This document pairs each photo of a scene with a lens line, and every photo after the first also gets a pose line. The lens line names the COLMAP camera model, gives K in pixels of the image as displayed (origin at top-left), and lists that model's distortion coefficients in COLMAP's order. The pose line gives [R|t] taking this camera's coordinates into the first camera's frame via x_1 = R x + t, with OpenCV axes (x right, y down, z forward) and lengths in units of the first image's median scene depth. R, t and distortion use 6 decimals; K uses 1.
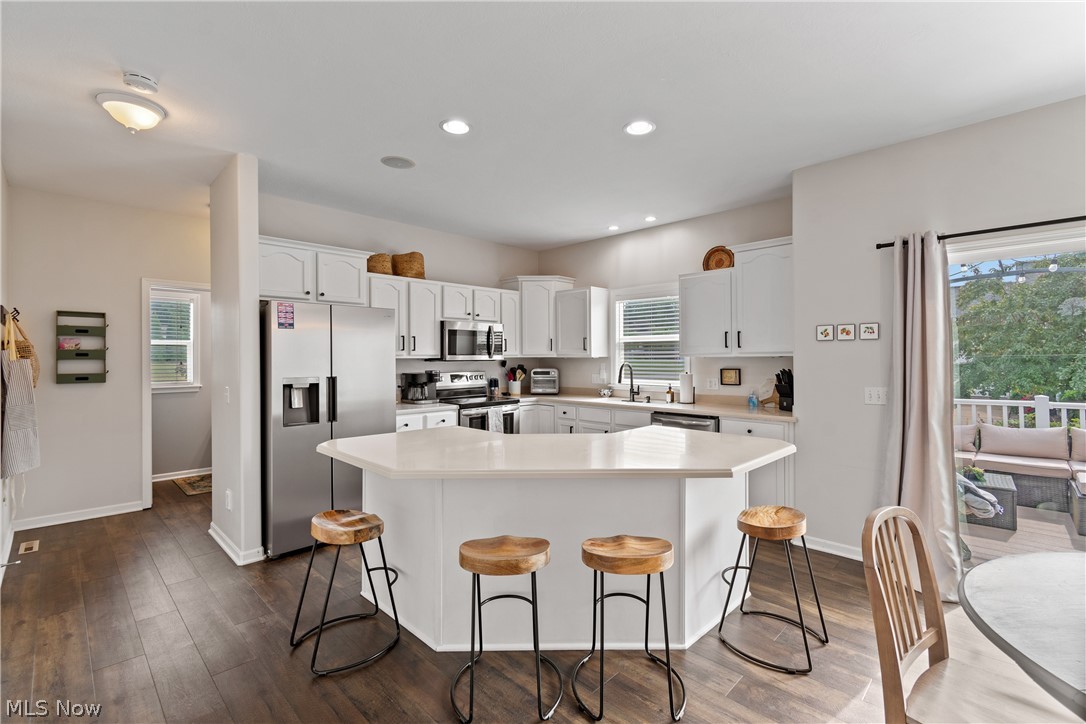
lens RADIAL K [[486.9, 0, 558.8], [0, 486.9, 359.7], [0, 0, 1]] dist [-0.002670, 0.001100]
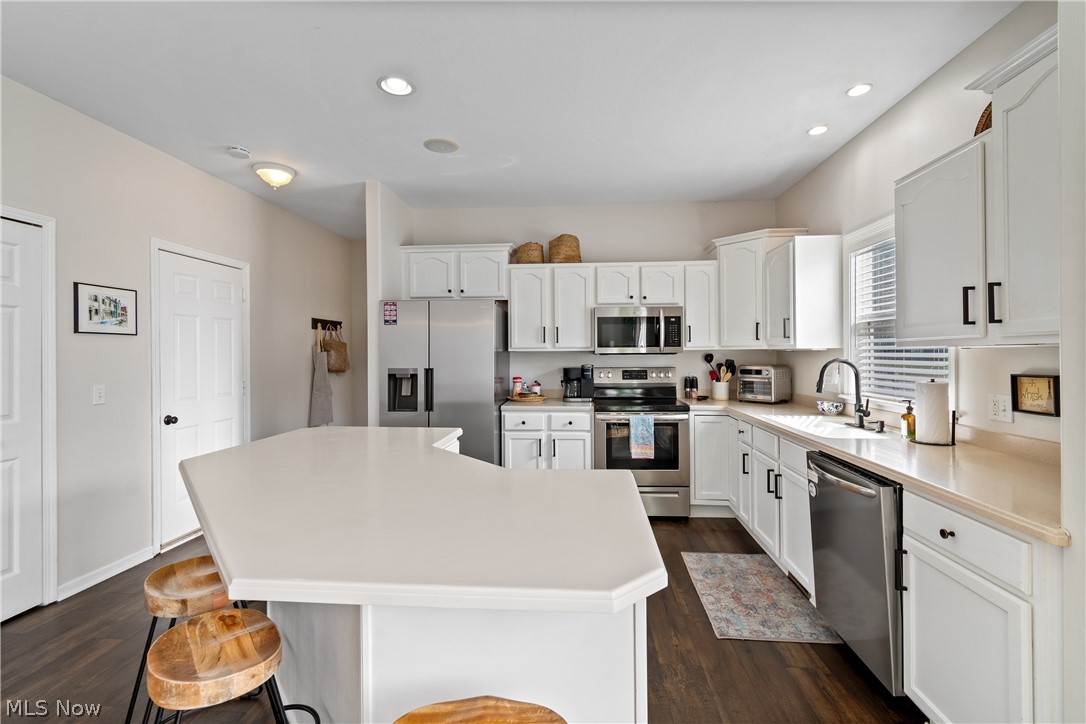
lens RADIAL K [[486.9, 0, 549.0], [0, 486.9, 354.6], [0, 0, 1]] dist [-0.002670, 0.001100]
pose [[0.636708, 0.003682, -0.771096, 0.379973], [-0.001715, 0.999993, 0.003359, 0.000557], [0.771103, -0.000816, 0.636709, 0.388243]]
